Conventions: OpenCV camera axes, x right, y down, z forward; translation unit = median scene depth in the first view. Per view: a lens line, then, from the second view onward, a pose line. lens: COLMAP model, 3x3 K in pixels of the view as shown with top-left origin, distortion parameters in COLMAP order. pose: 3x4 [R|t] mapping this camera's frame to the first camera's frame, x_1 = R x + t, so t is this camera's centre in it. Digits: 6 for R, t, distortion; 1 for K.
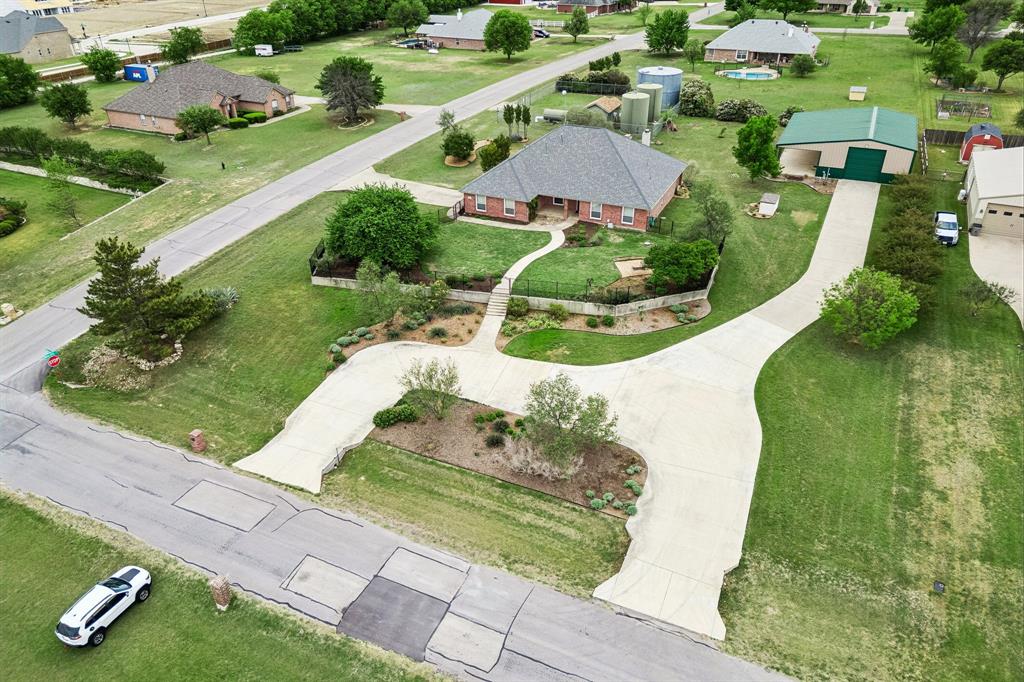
lens RADIAL K [[736.6, 0, 510.3], [0, 736.6, 348.6], [0, 0, 1]] dist [0.066402, -0.042589]
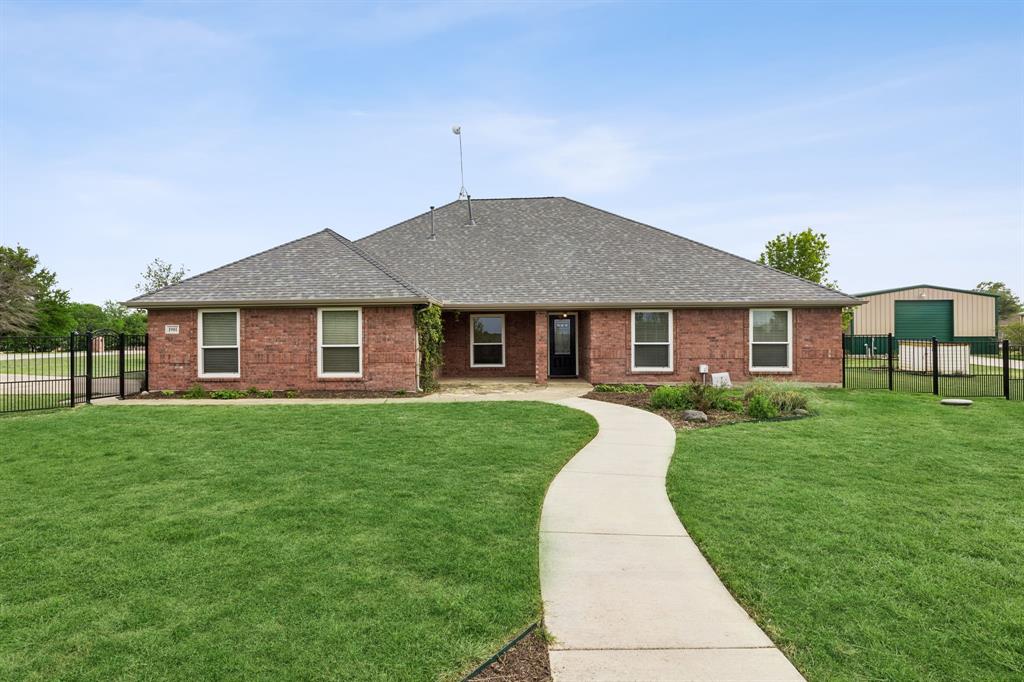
lens RADIAL K [[534.1, 0, 481.3], [0, 534.1, 339.3], [0, 0, 1]] dist [-0.006645, 0.000304]
pose [[0.937088, 0.006509, 0.349032, -0.023768], [0.176498, 0.853789, -0.489788, -0.114930], [-0.301187, 0.520578, 0.798927, 1.014112]]
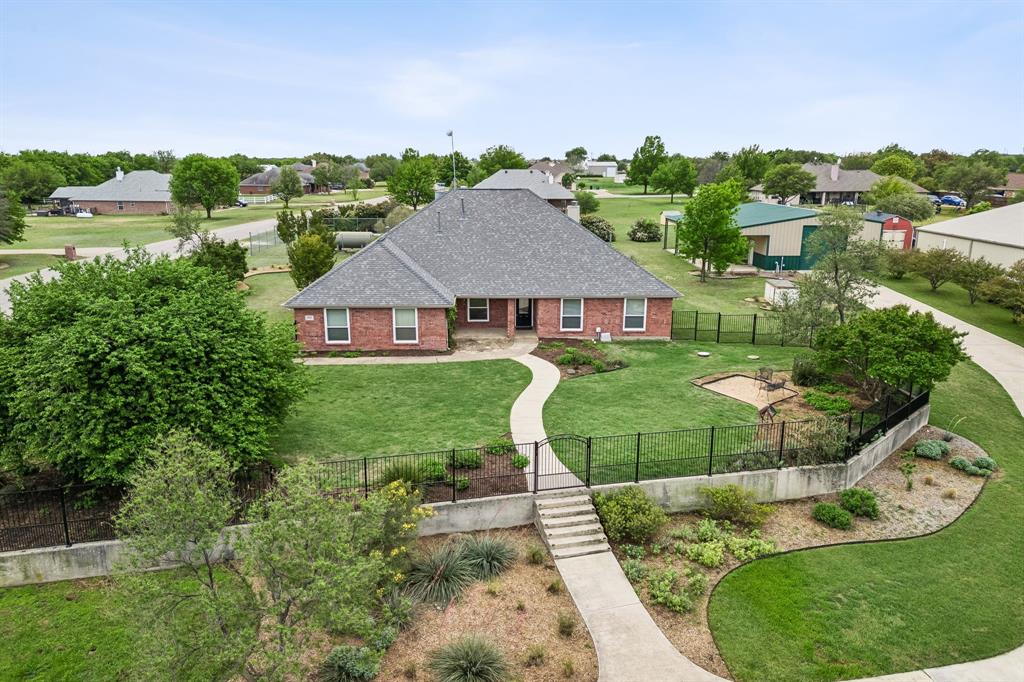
lens RADIAL K [[736.6, 0, 516.3], [0, 736.6, 346.9], [0, 0, 1]] dist [0.066402, -0.042589]
pose [[0.888251, -0.098942, 0.448577, -0.184093], [0.224107, 0.945768, -0.235158, -0.061168], [-0.400982, 0.309409, 0.862253, 0.683116]]
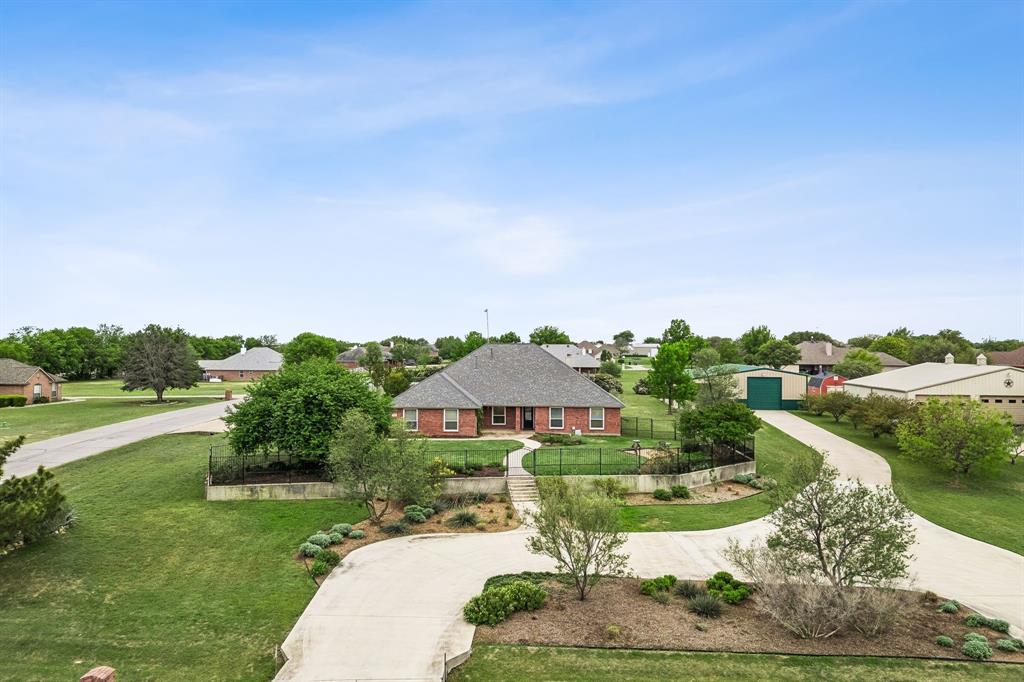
lens RADIAL K [[736.6, 0, 516.9], [0, 736.6, 337.4], [0, 0, 1]] dist [0.066402, -0.042589]
pose [[0.924387, 0.019519, 0.380957, -0.284477], [0.182866, 0.853777, -0.487468, 0.152454], [-0.334767, 0.520273, 0.785651, 0.385668]]
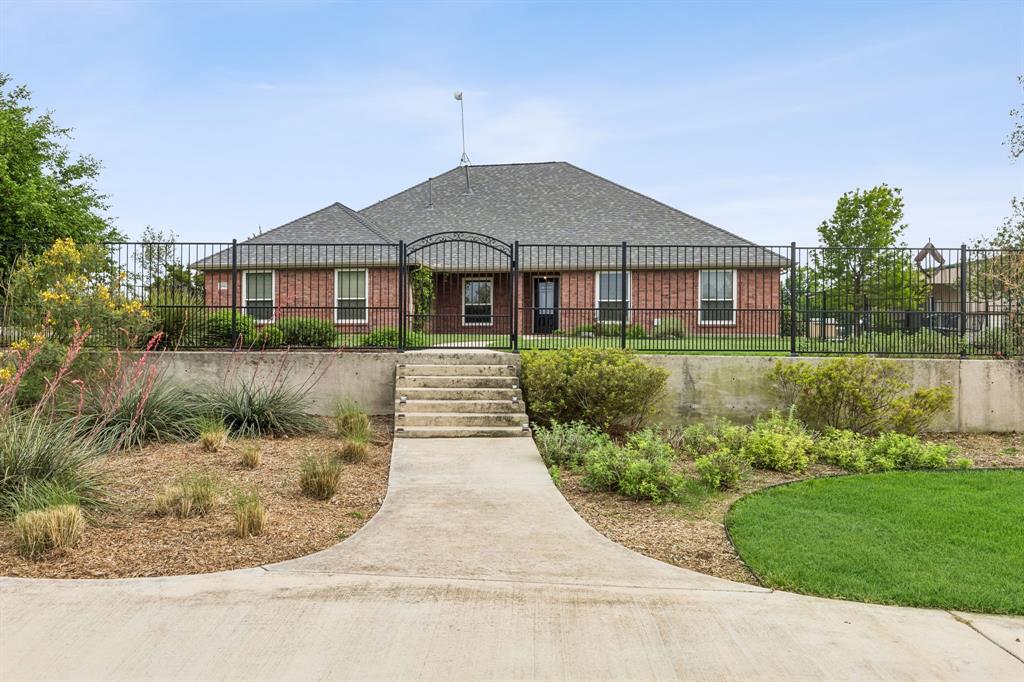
lens RADIAL K [[868.9, 0, 419.9], [0, 868.9, 336.9], [0, 0, 1]] dist [0.002049, 0.001079]
pose [[0.976016, 0.017014, 0.217032, -0.065141], [0.099594, 0.851598, -0.514647, 0.025559], [-0.193581, 0.523919, 0.829479, 0.832970]]
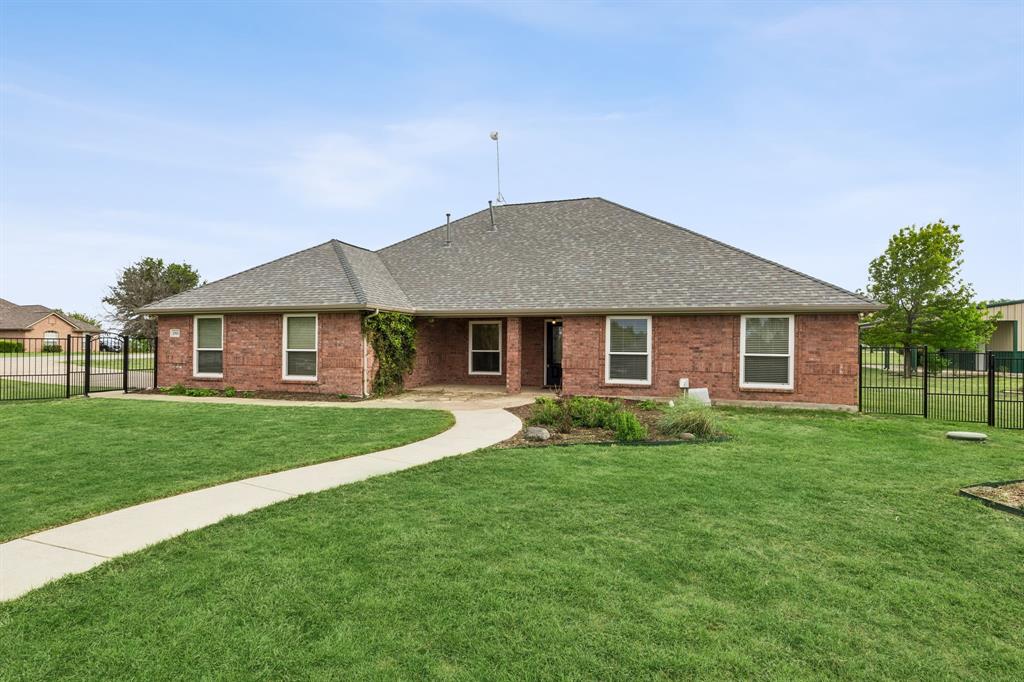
lens RADIAL K [[534.1, 0, 513.8], [0, 534.1, 341.8], [0, 0, 1]] dist [-0.006645, 0.000304]
pose [[0.993274, 0.021980, 0.113678, 0.063539], [0.041232, 0.850301, -0.524679, -0.108955], [-0.108193, 0.525837, 0.843676, 1.002428]]
